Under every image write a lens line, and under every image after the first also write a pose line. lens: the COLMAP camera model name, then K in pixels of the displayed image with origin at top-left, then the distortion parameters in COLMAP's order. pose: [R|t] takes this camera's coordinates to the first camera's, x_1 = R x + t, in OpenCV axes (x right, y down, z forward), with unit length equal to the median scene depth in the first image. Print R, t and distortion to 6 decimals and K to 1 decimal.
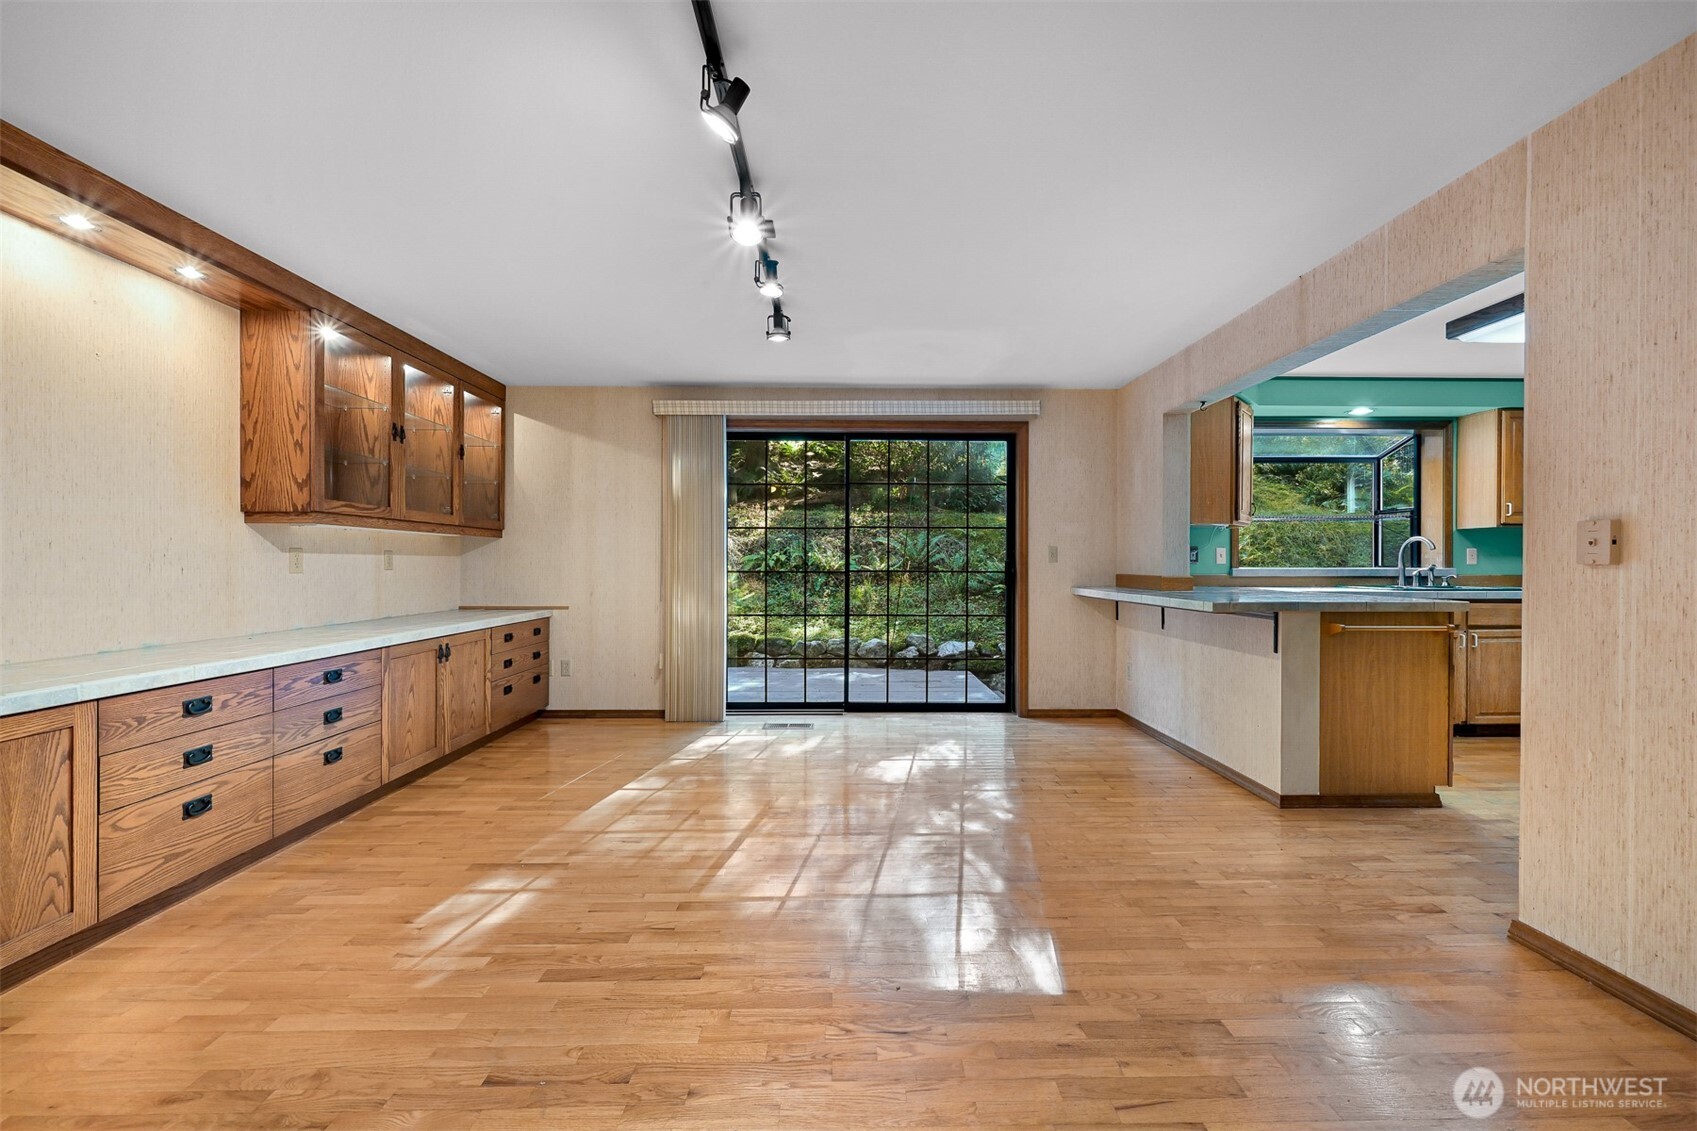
lens RADIAL K [[665.7, 0, 854.6], [0, 665.7, 563.4], [0, 0, 1]] dist [-0.002316, 0.001016]
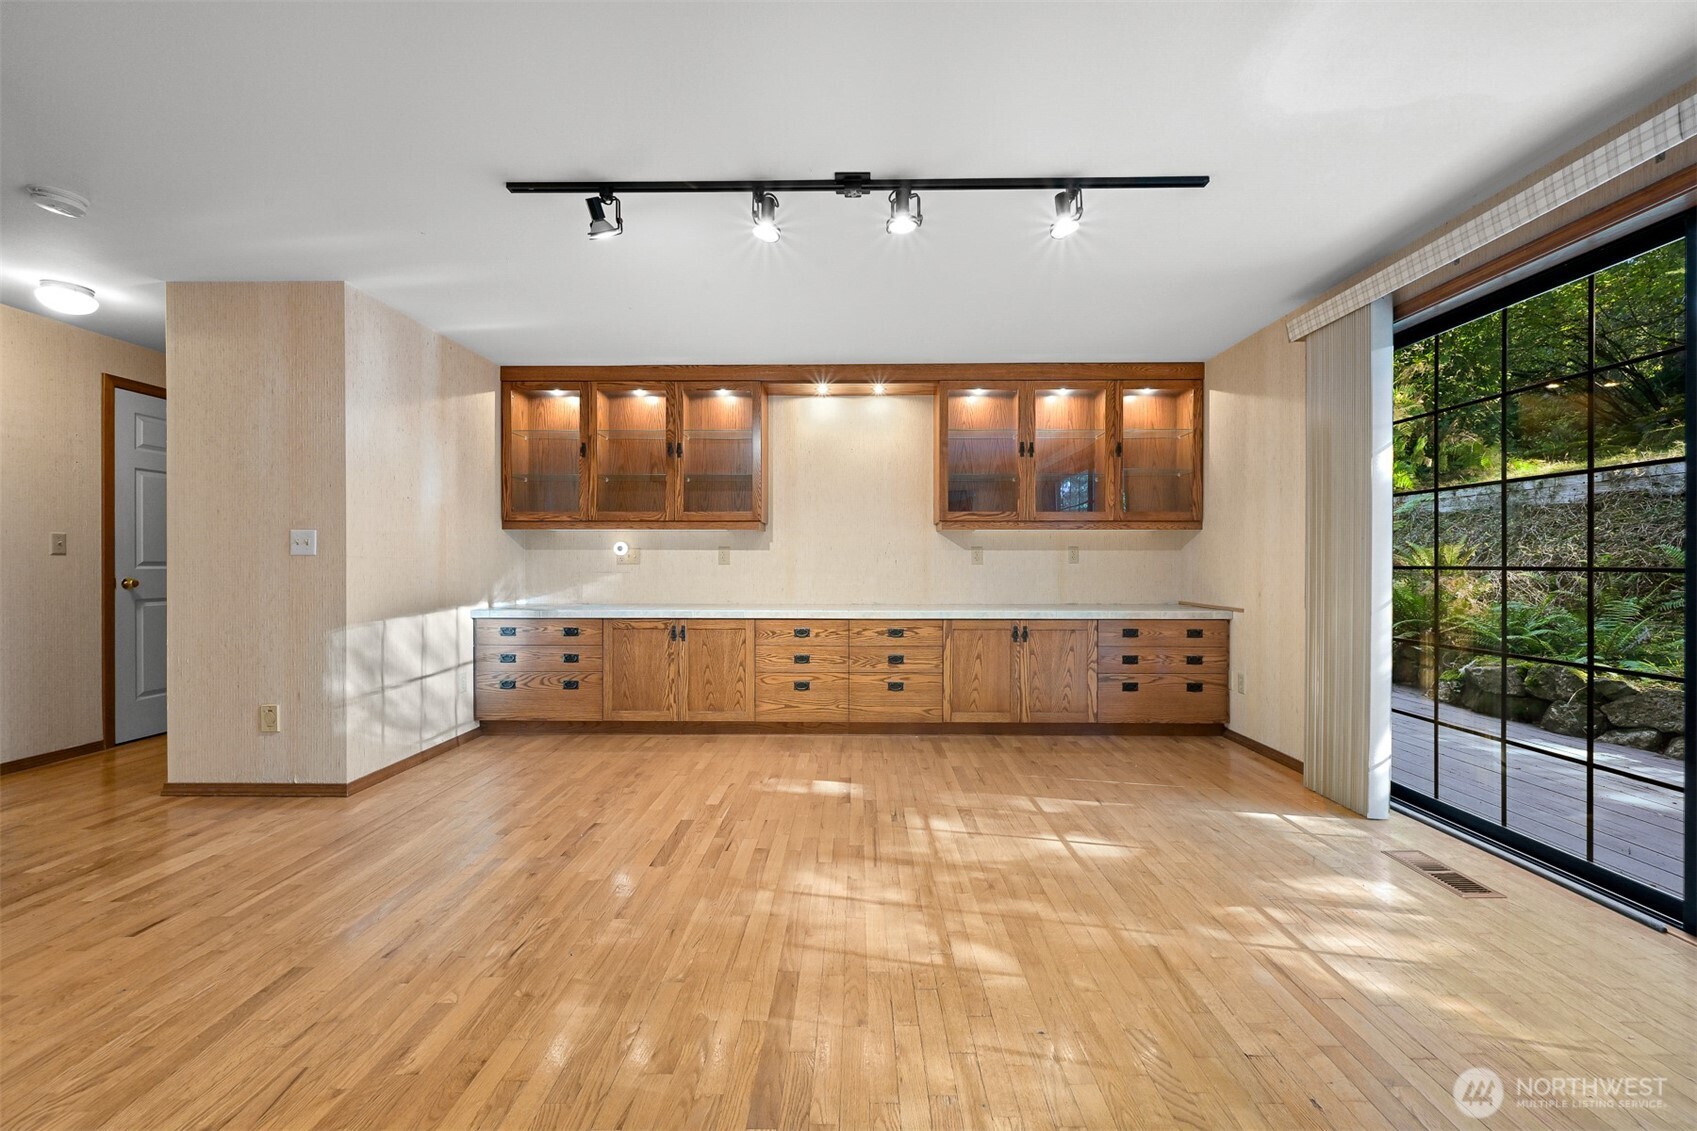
lens RADIAL K [[665.7, 0, 851.7], [0, 665.7, 565.5], [0, 0, 1]] dist [-0.002316, 0.001016]
pose [[-0.035423, 0.003097, -0.999368, 0.510361], [0.000346, 0.999995, 0.003086, 0.010584], [0.999372, -0.000237, -0.035424, 0.689425]]
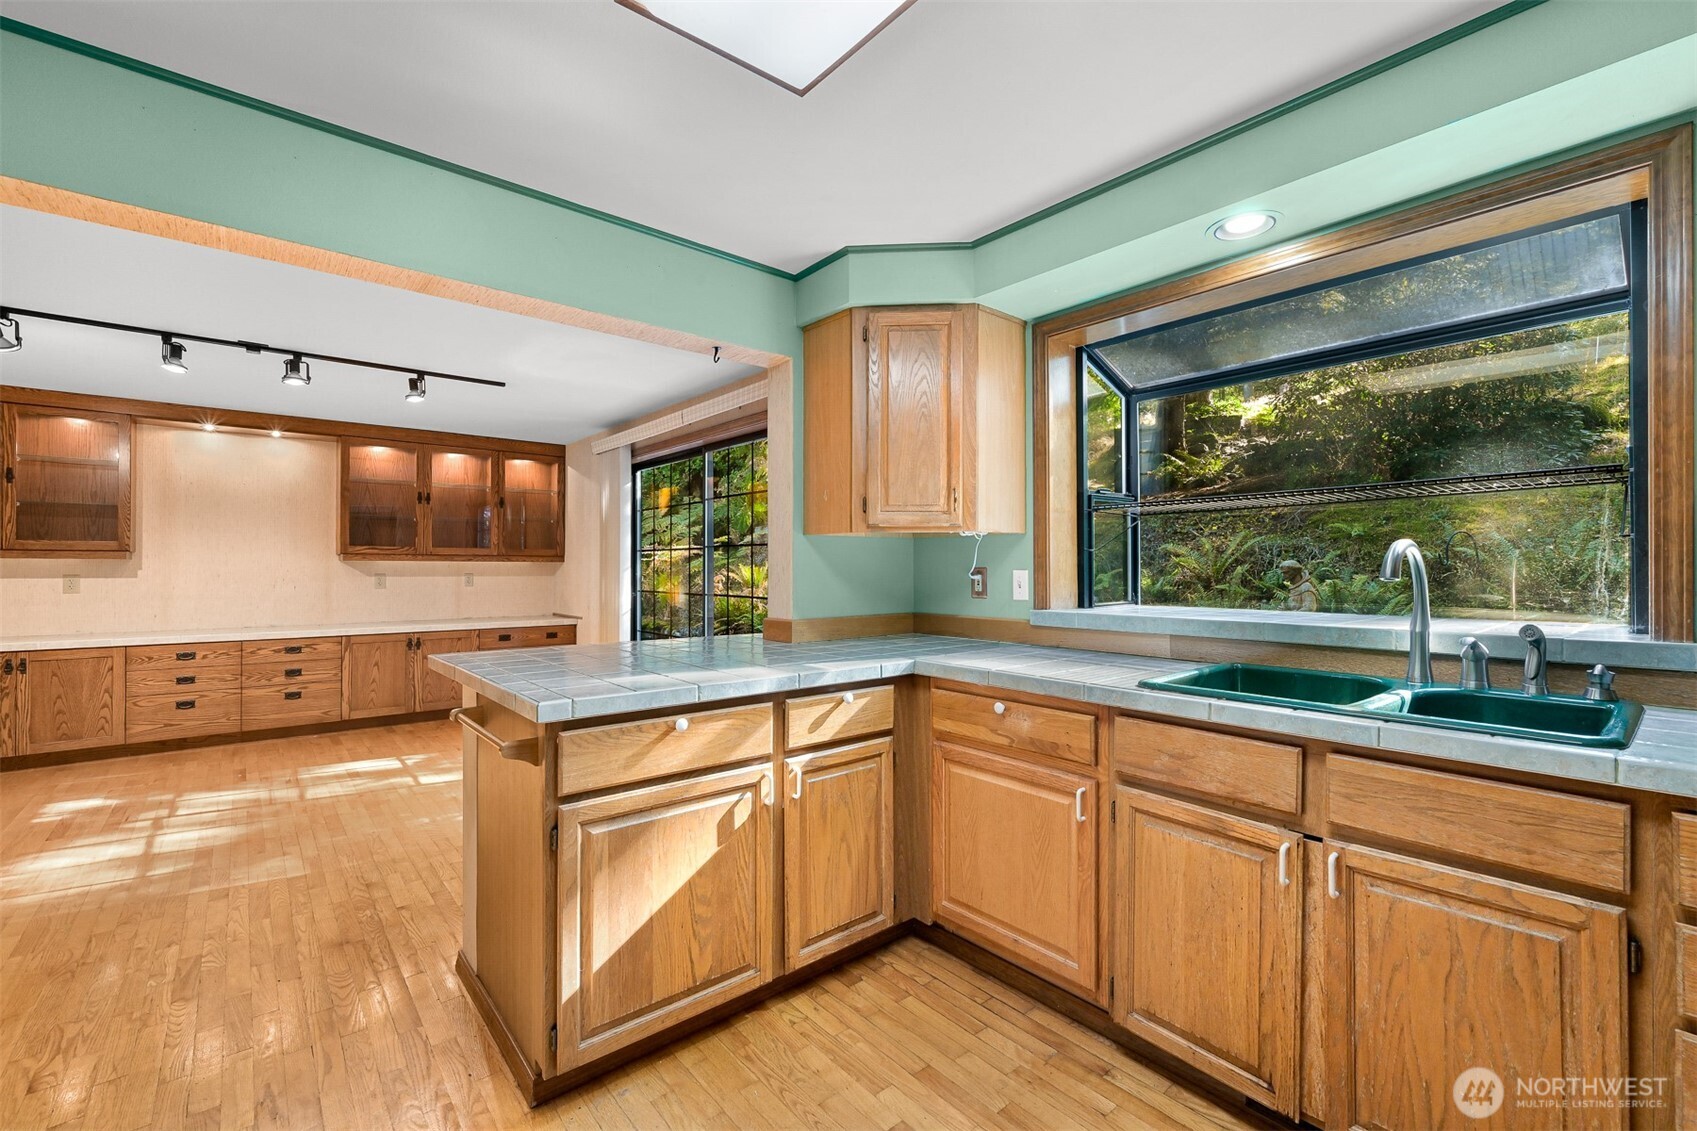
lens RADIAL K [[704.4, 0, 831.9], [0, 704.4, 569.0], [0, 0, 1]] dist [0.000799, -0.001151]
pose [[0.621536, -0.000771, -0.783386, 1.123767], [-0.001093, 0.999998, -0.001851, -0.029795], [0.783385, 0.002007, 0.621533, 0.691517]]
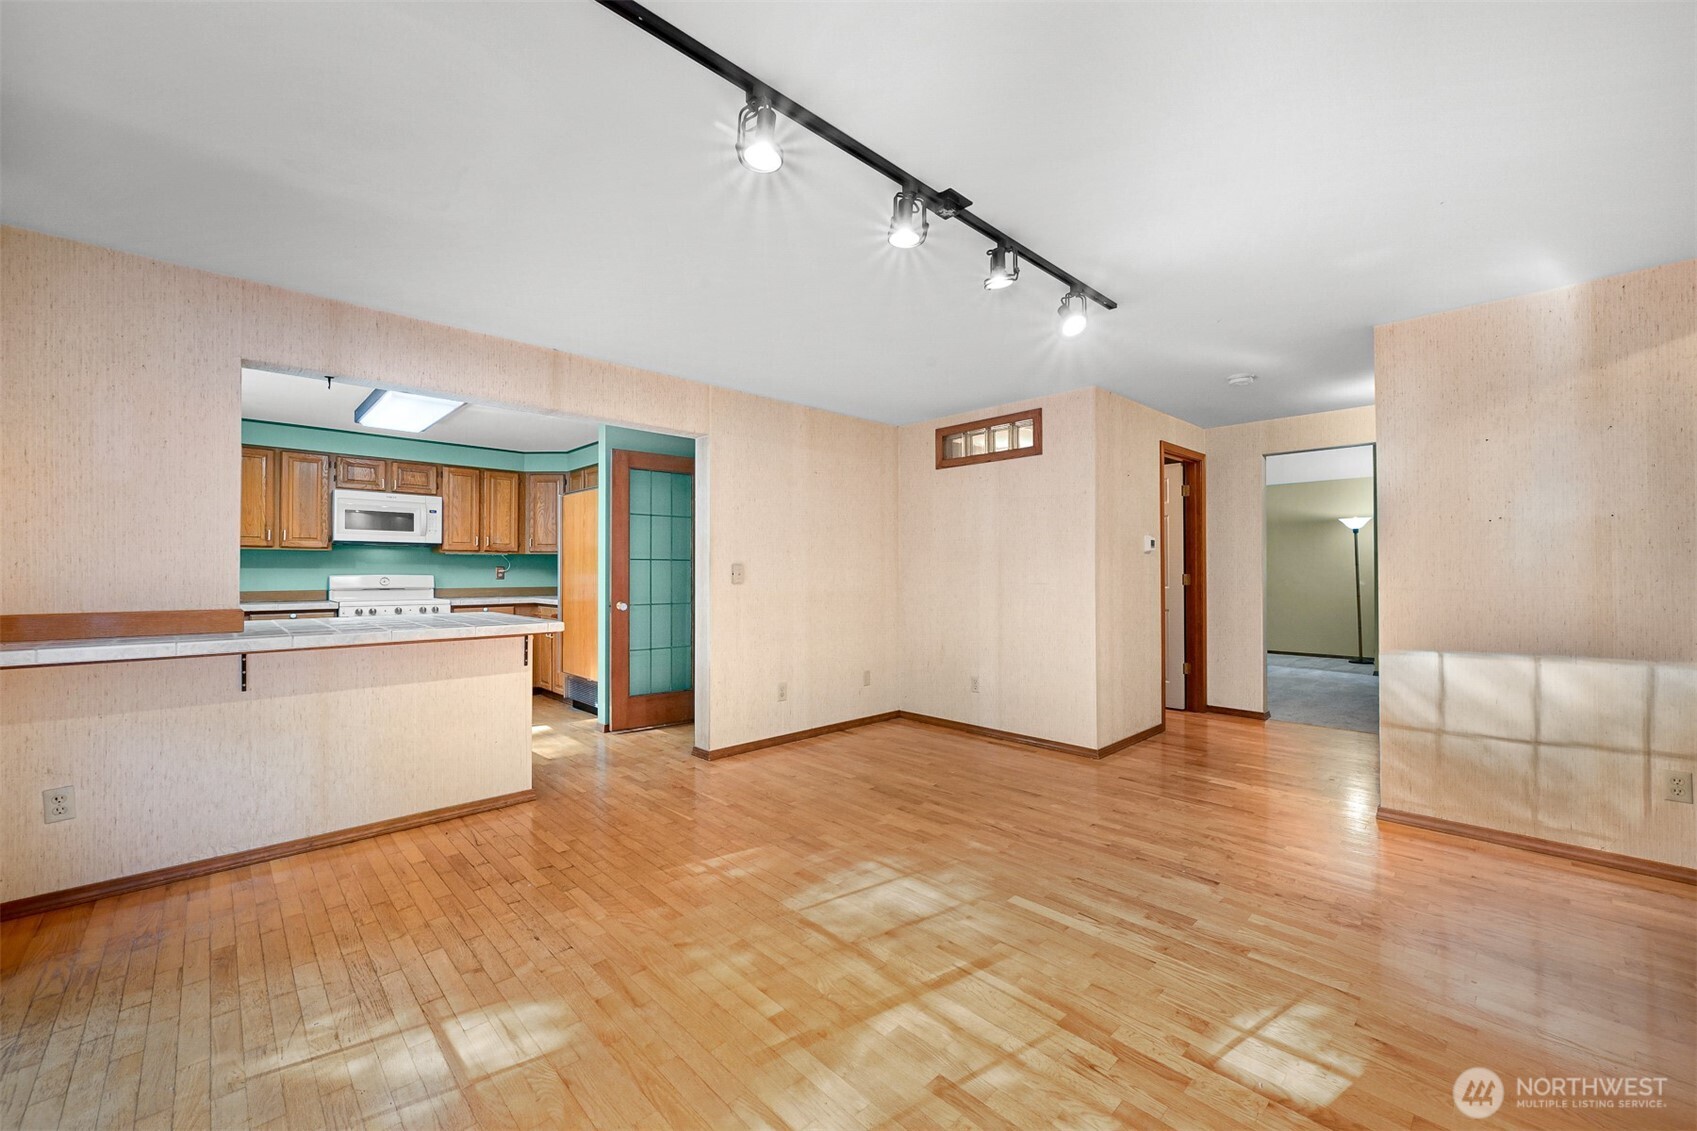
lens RADIAL K [[665.7, 0, 848.3], [0, 665.7, 562.0], [0, 0, 1]] dist [-0.002316, 0.001016]
pose [[-0.679994, 0.011388, 0.733129, -0.455495], [0.001953, 0.999904, -0.013720, -0.018750], [-0.733215, -0.007897, -0.679951, 1.116319]]
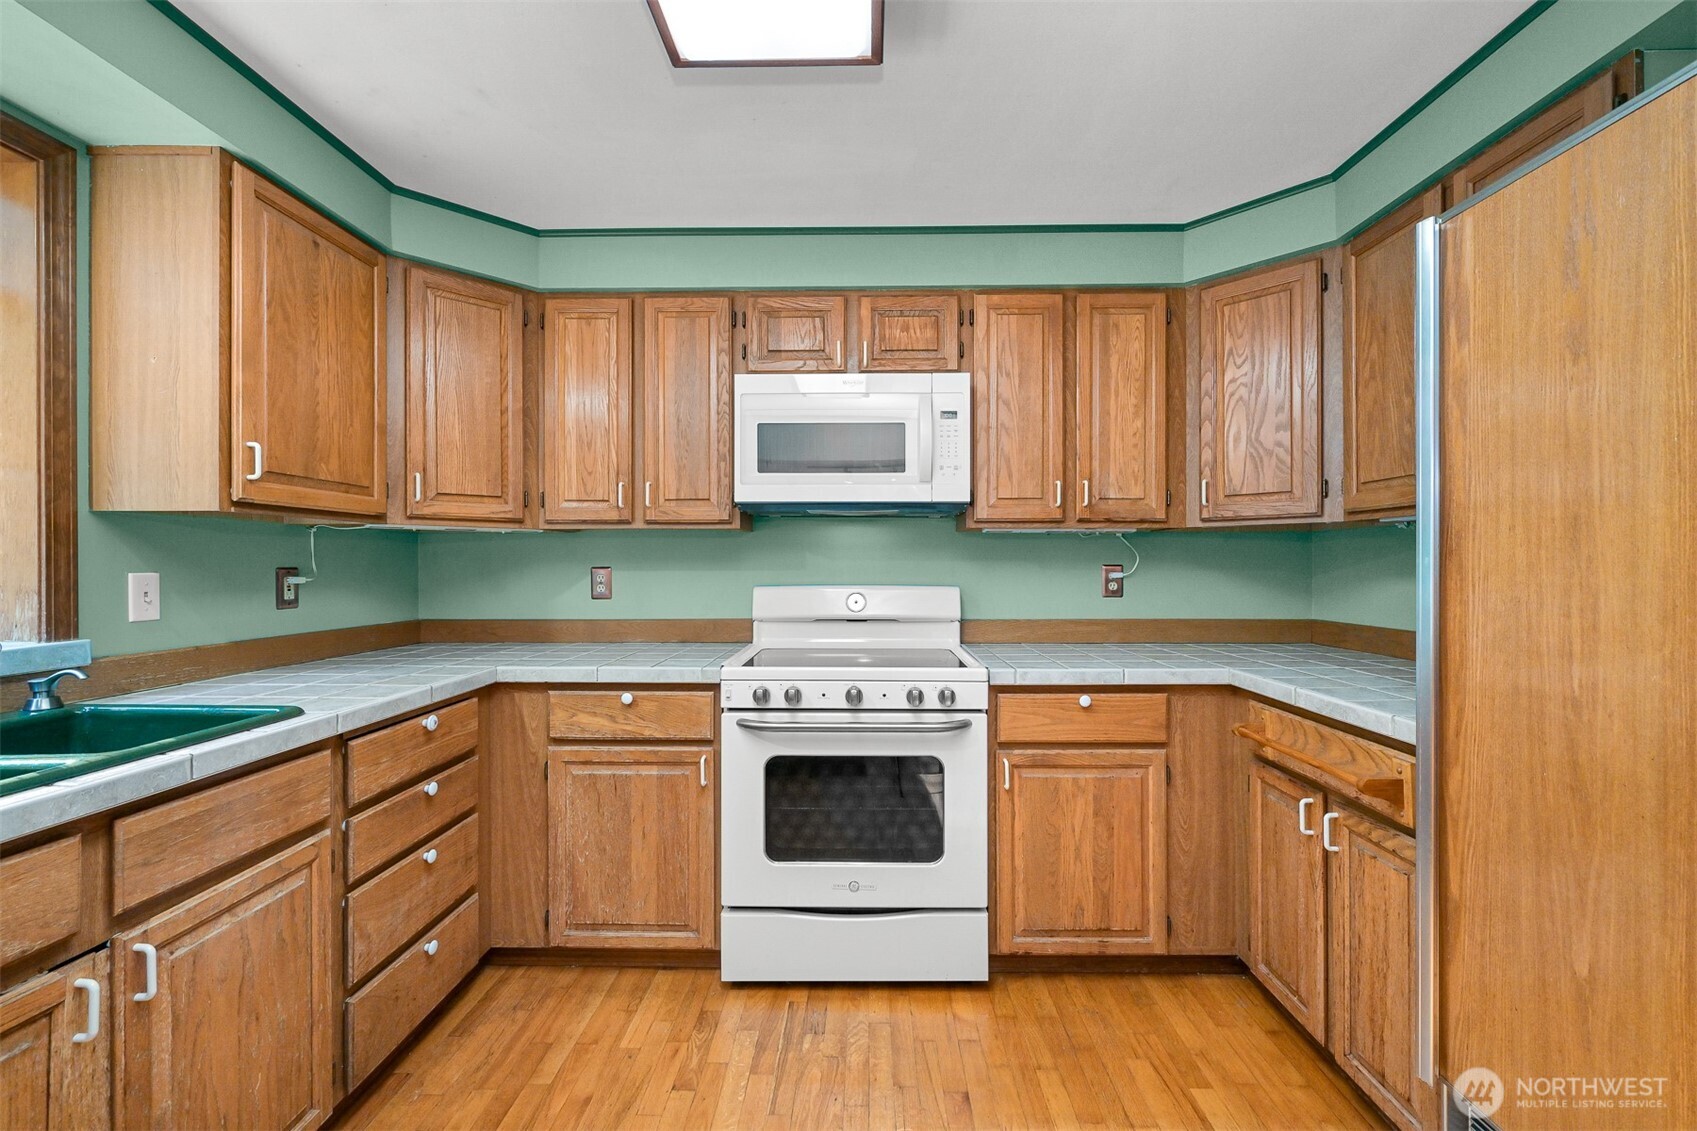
lens RADIAL K [[704.4, 0, 863.7], [0, 704.4, 566.1], [0, 0, 1]] dist [0.000799, -0.001151]
pose [[0.037785, -0.004185, 0.999277, 0.767357], [0.002762, 0.999988, 0.004083, -0.033753], [-0.999282, 0.002605, 0.037796, 0.814598]]
